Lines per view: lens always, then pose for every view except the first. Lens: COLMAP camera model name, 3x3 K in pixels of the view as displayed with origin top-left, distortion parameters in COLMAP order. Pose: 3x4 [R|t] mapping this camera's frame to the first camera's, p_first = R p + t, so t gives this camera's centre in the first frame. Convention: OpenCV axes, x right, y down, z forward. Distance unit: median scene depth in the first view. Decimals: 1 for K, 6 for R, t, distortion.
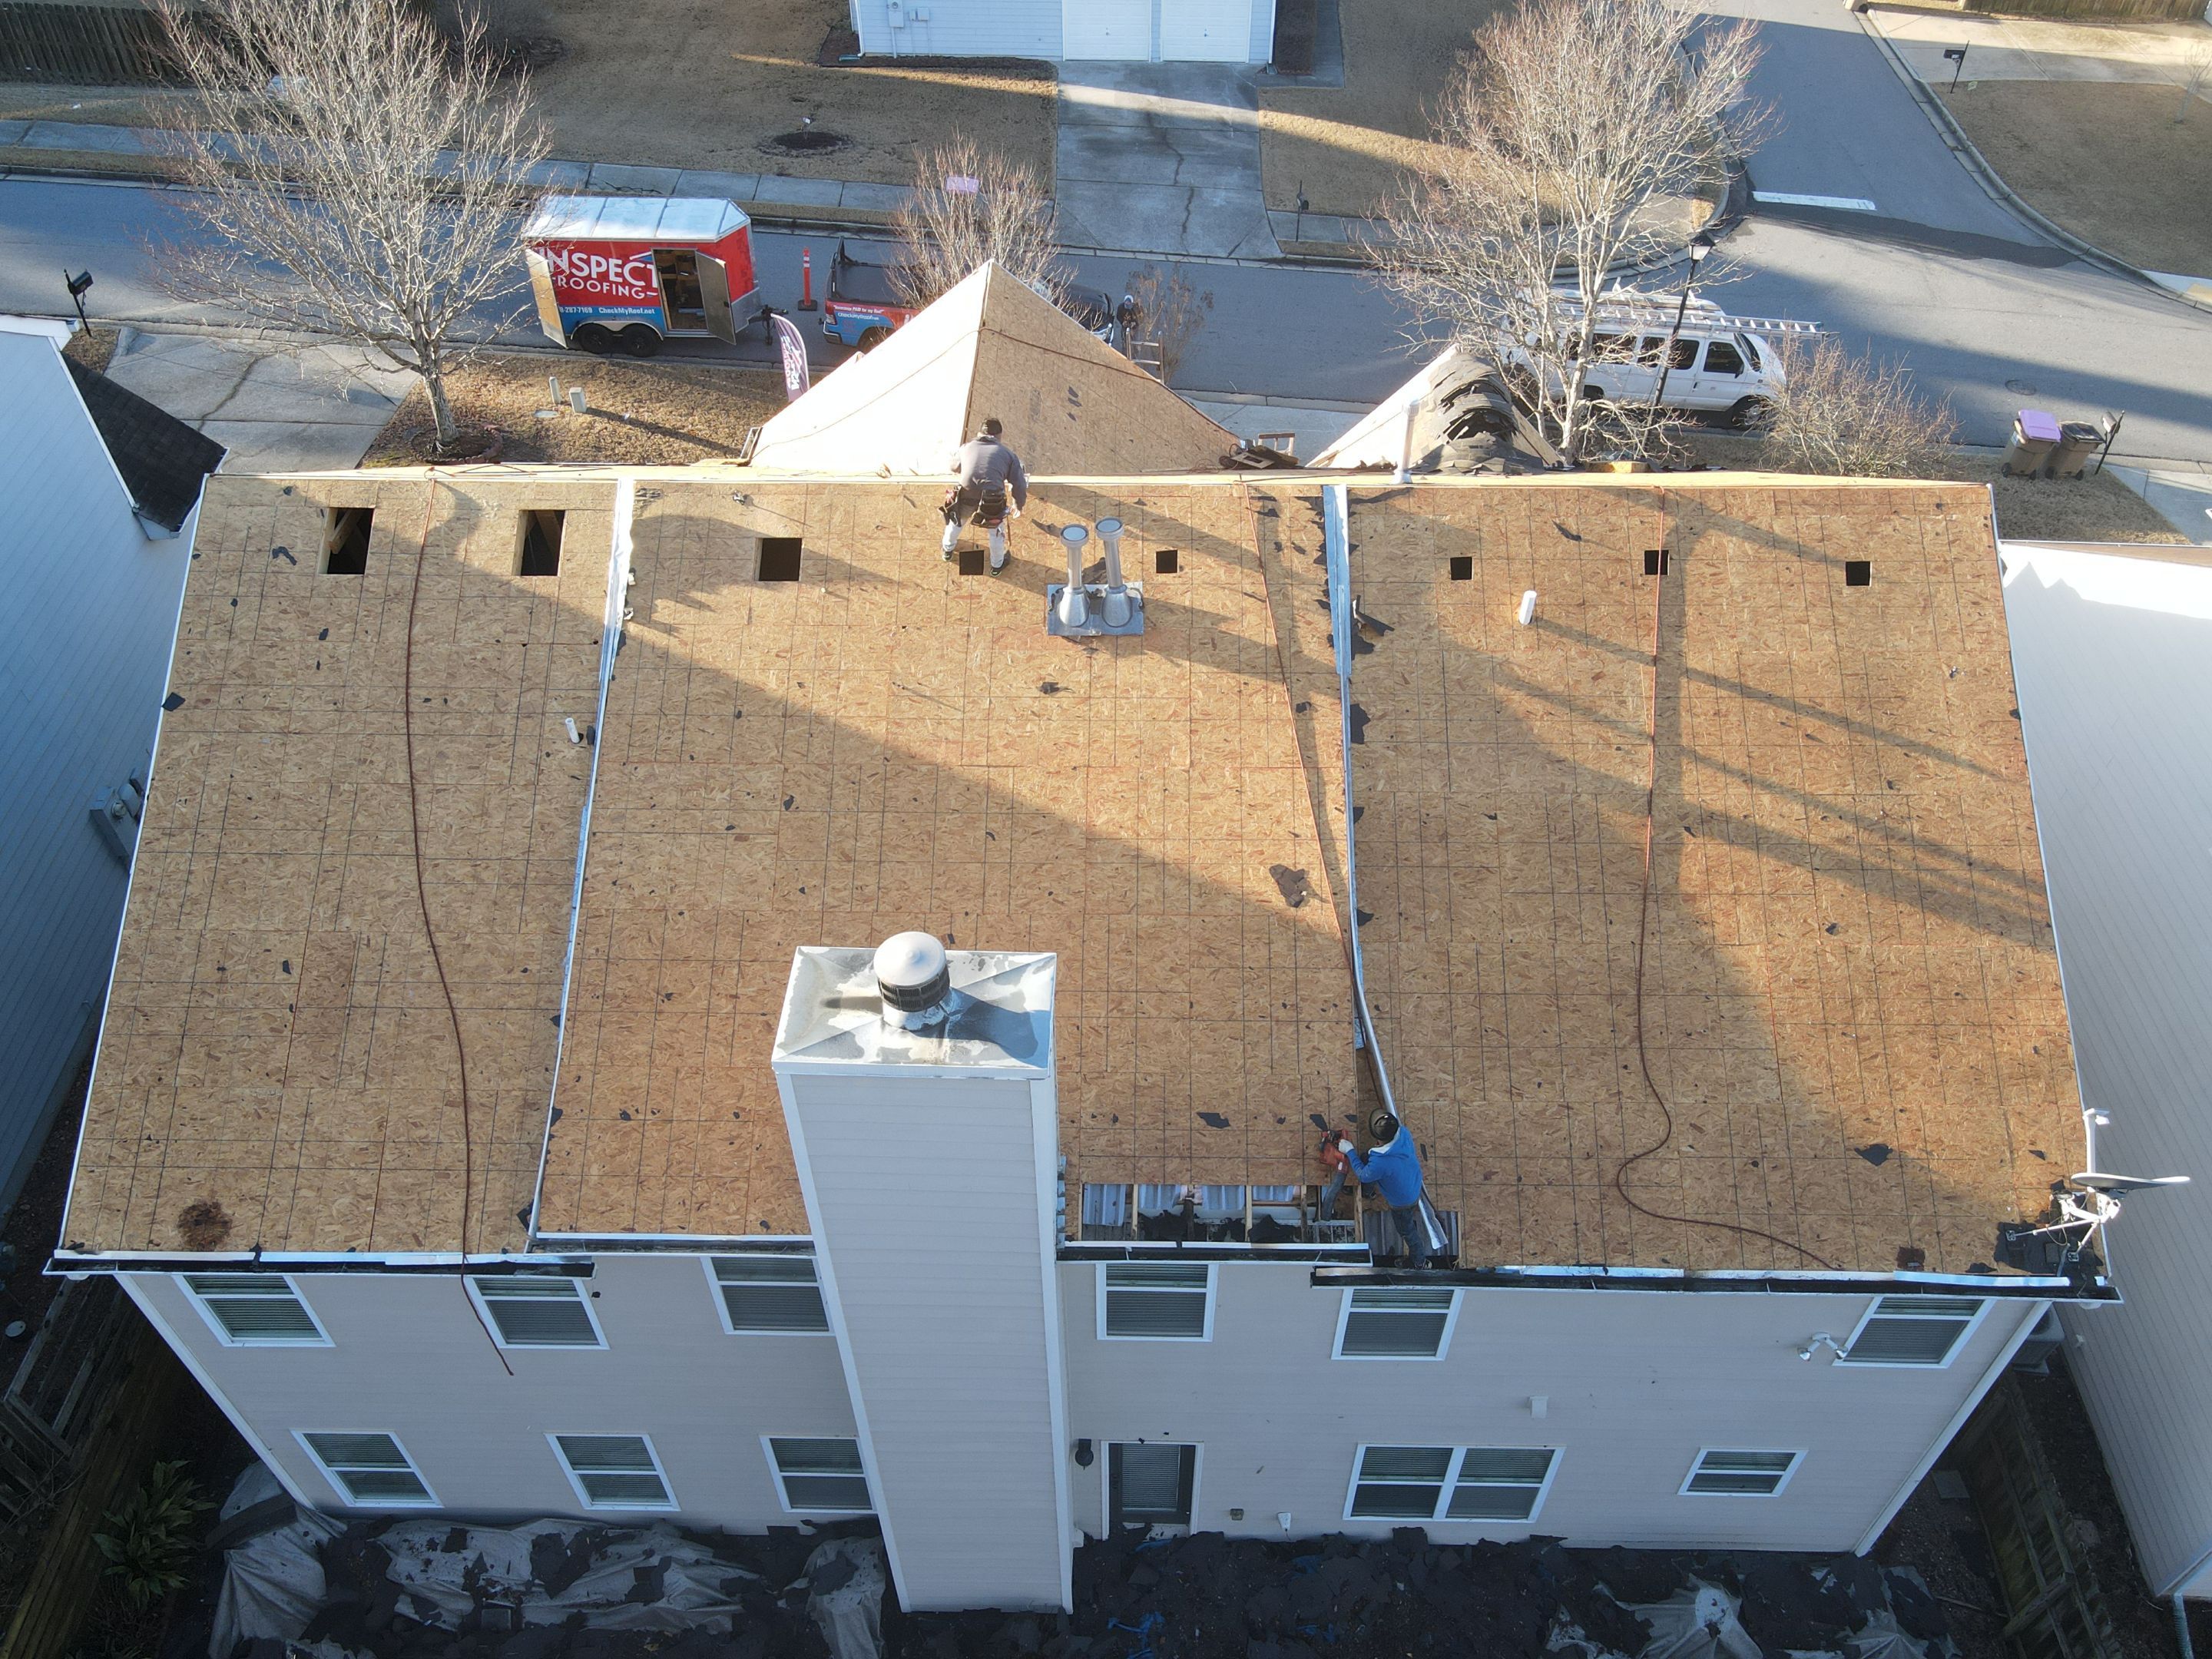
lens RADIAL K [[1619.4, 0, 1109.0], [0, 1619.4, 831.1], [0, 0, 1]] dist [0.006988, 0.003585]
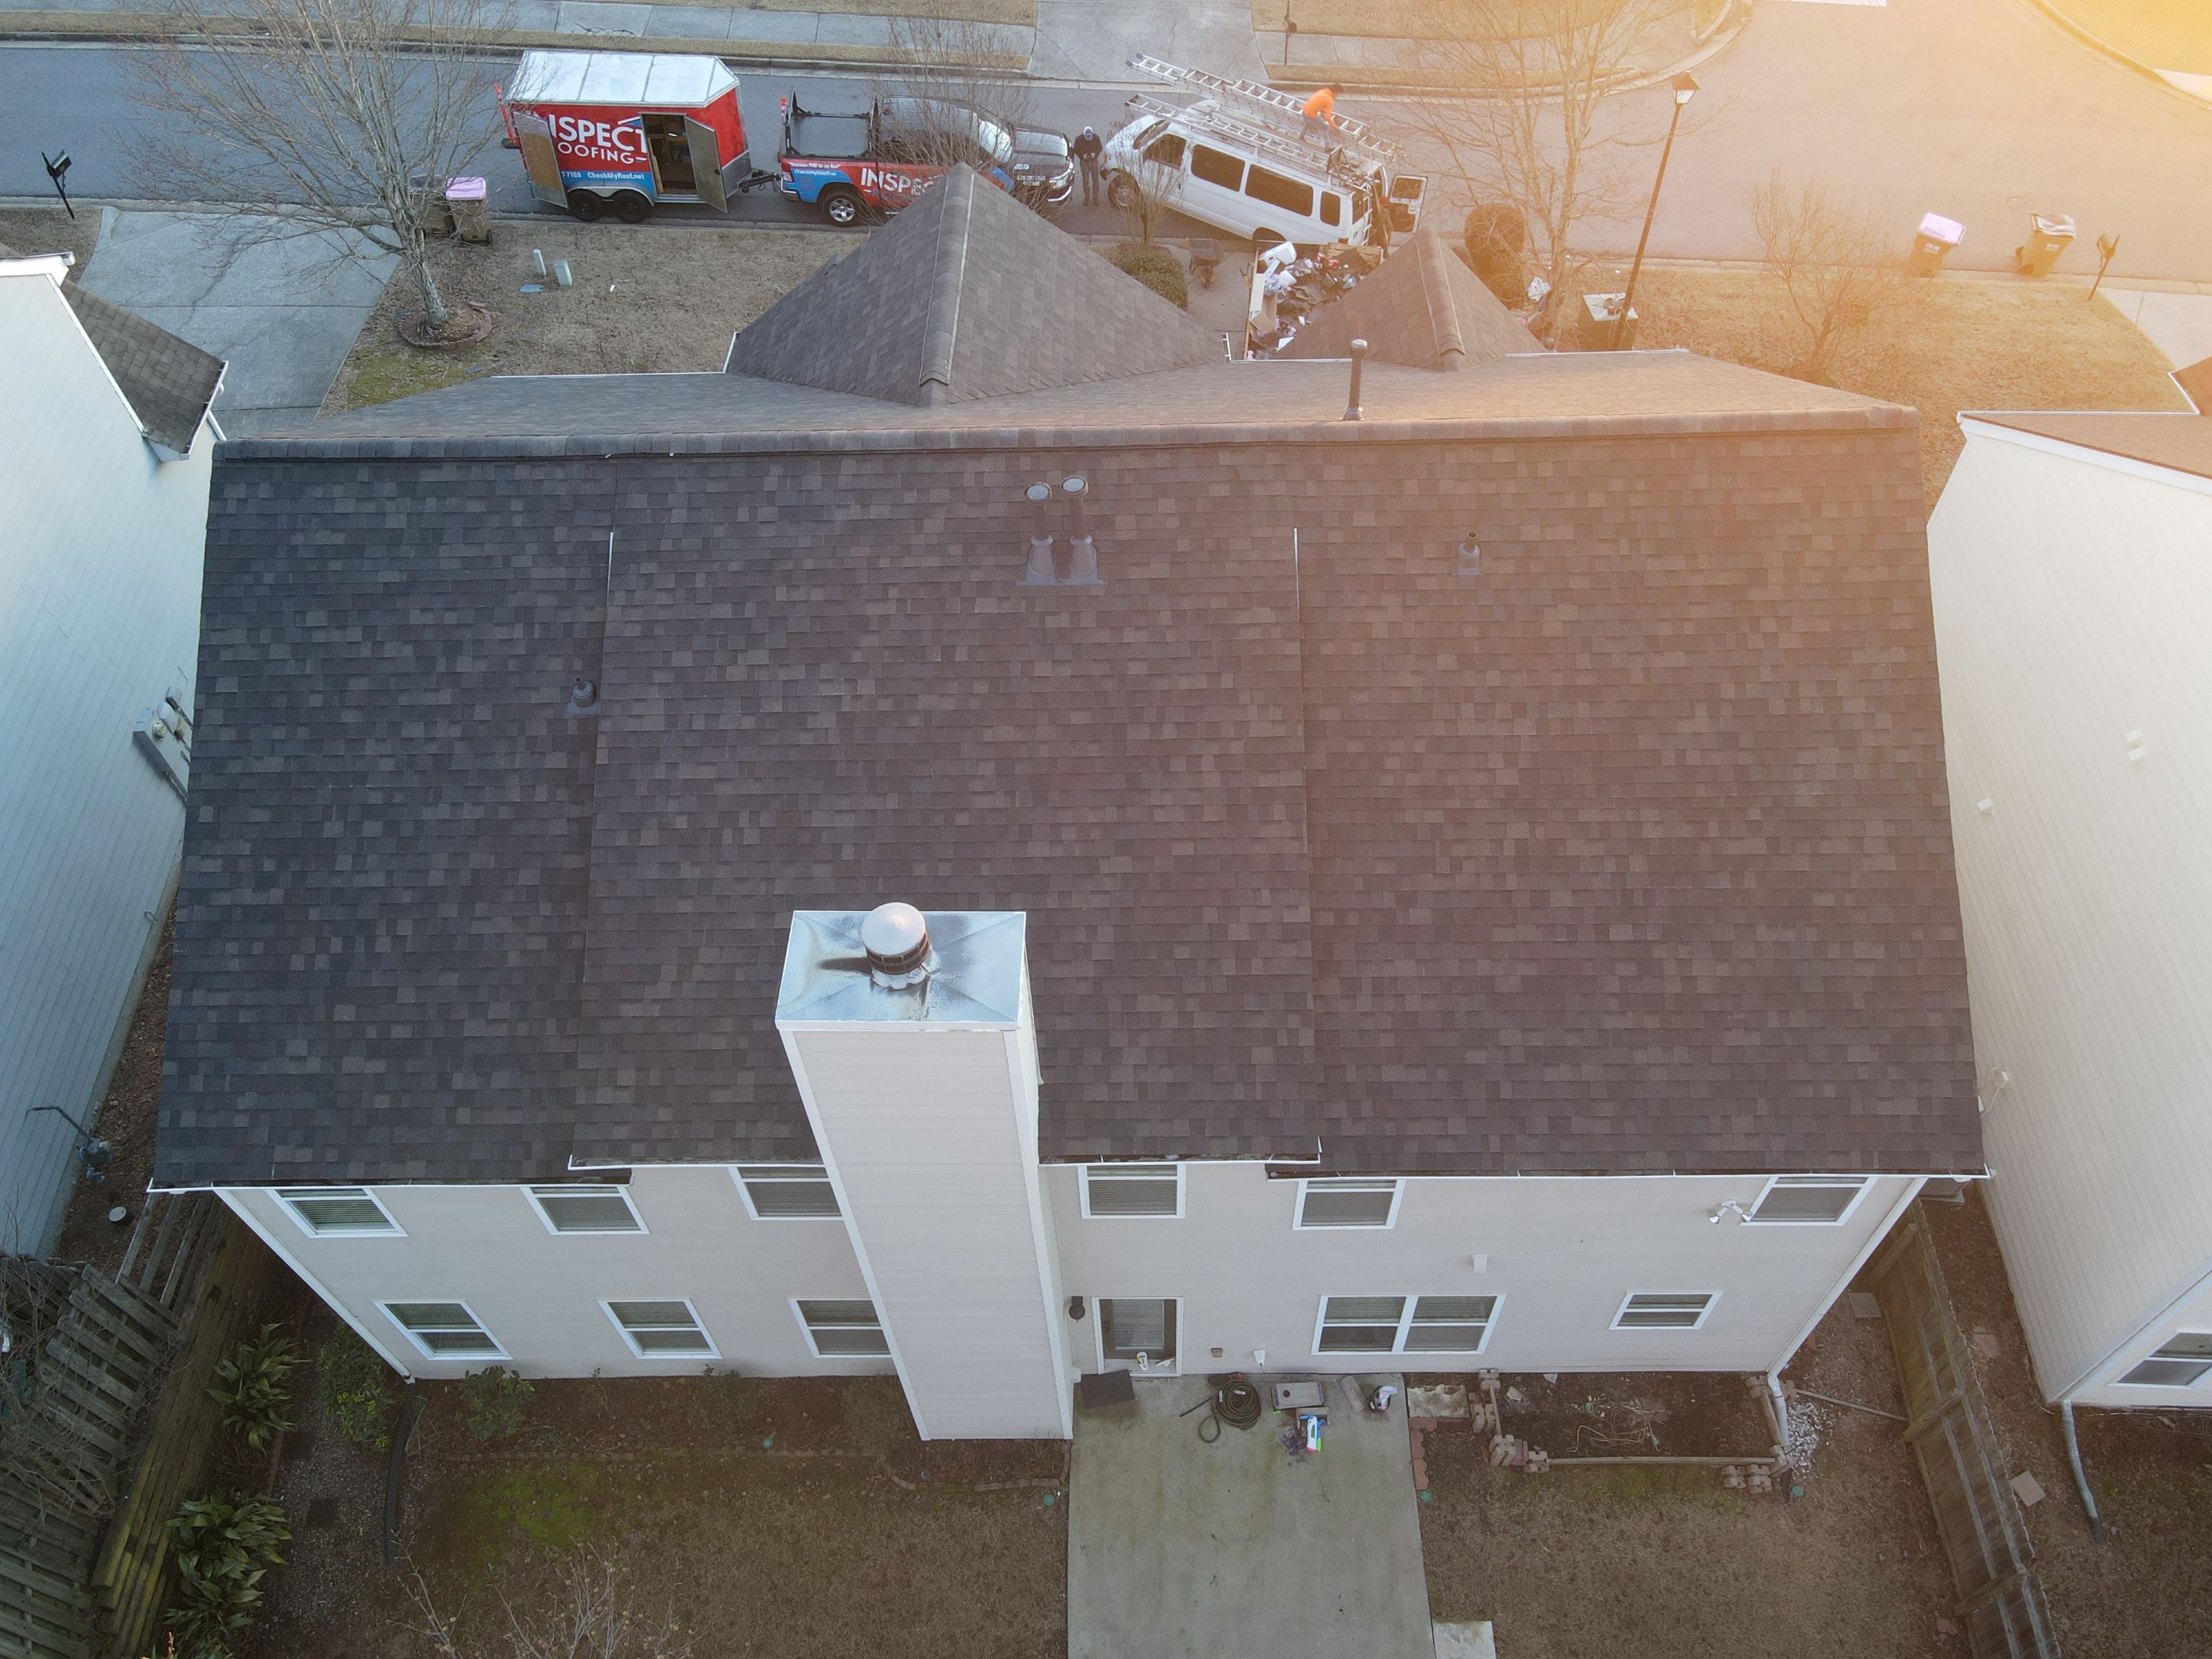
lens RADIAL K [[1619.4, 0, 1110.0], [0, 1619.4, 829.4], [0, 0, 1]] dist [0.006988, 0.003585]
pose [[0.999661, -0.023444, -0.011350, 0.027322], [0.024677, 0.991892, 0.124666, -0.081516], [0.008336, -0.124904, 0.992134, -0.069602]]
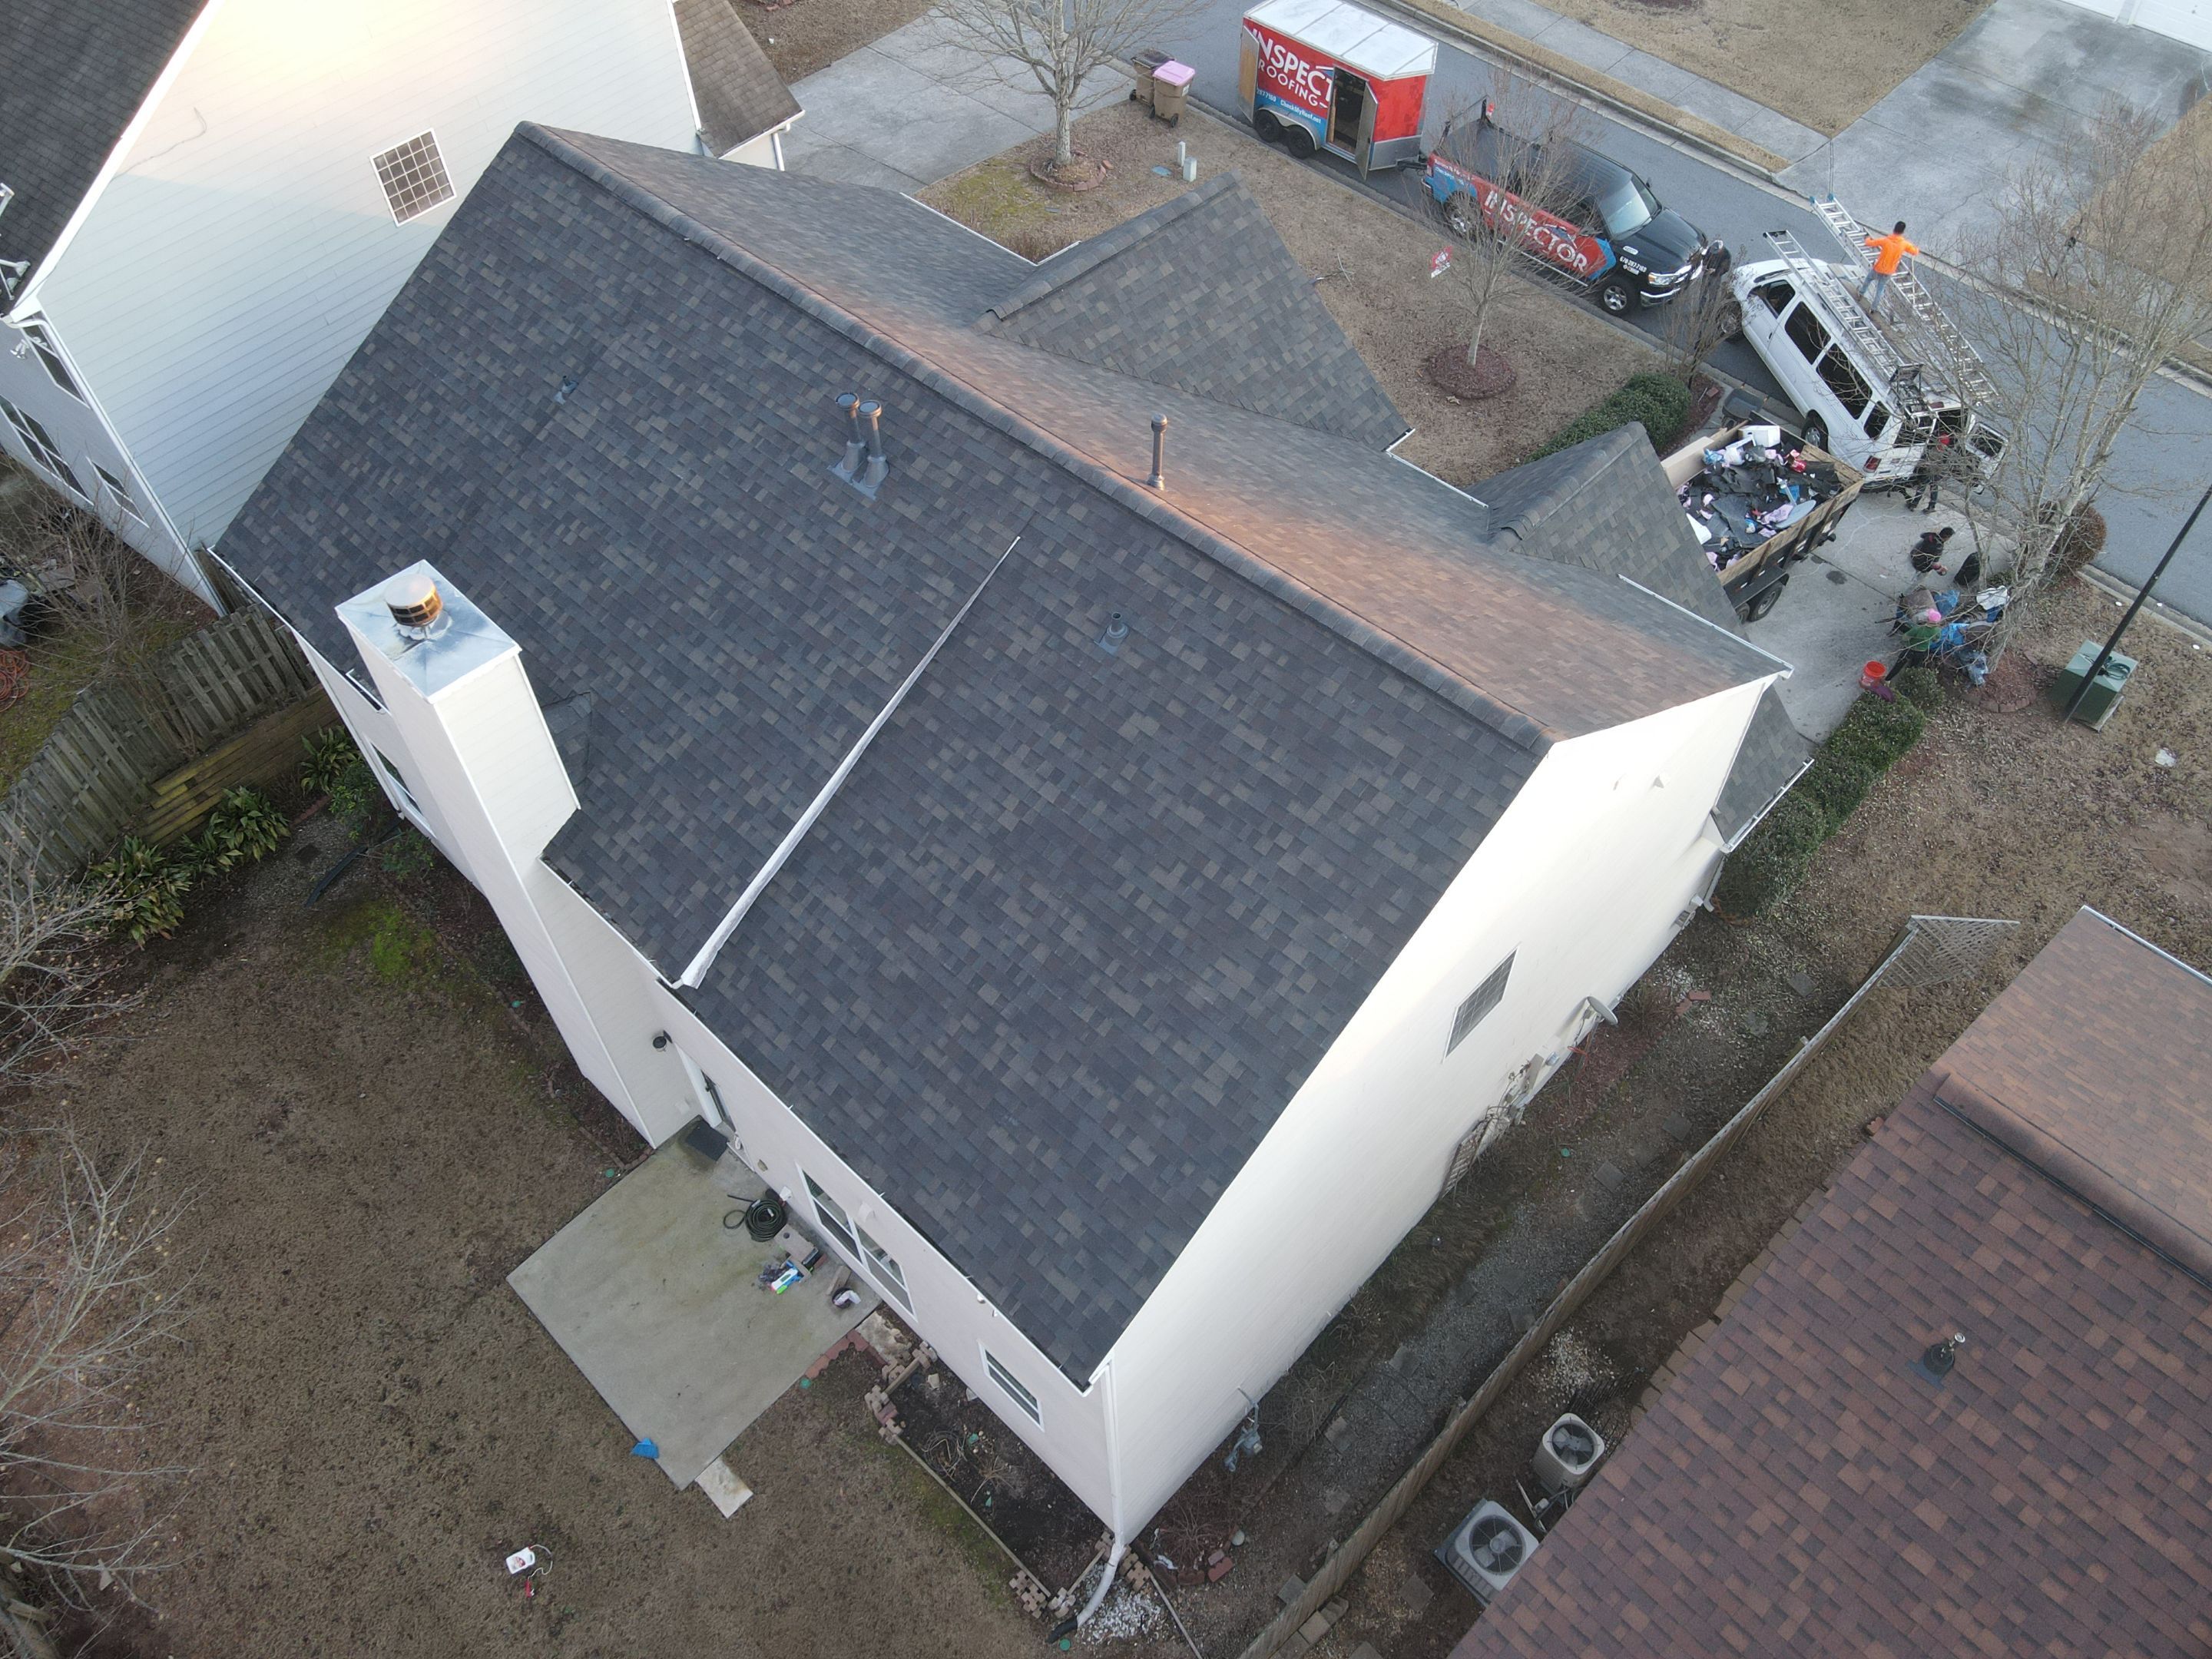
lens RADIAL K [[1619.4, 0, 1111.3], [0, 1619.4, 835.6], [0, 0, 1]] dist [0.006988, 0.003585]
pose [[0.727231, 0.524359, -0.442925, 0.741411], [-0.458933, 0.851300, 0.254301, -0.265884], [0.510407, 0.018338, 0.859737, 0.031908]]
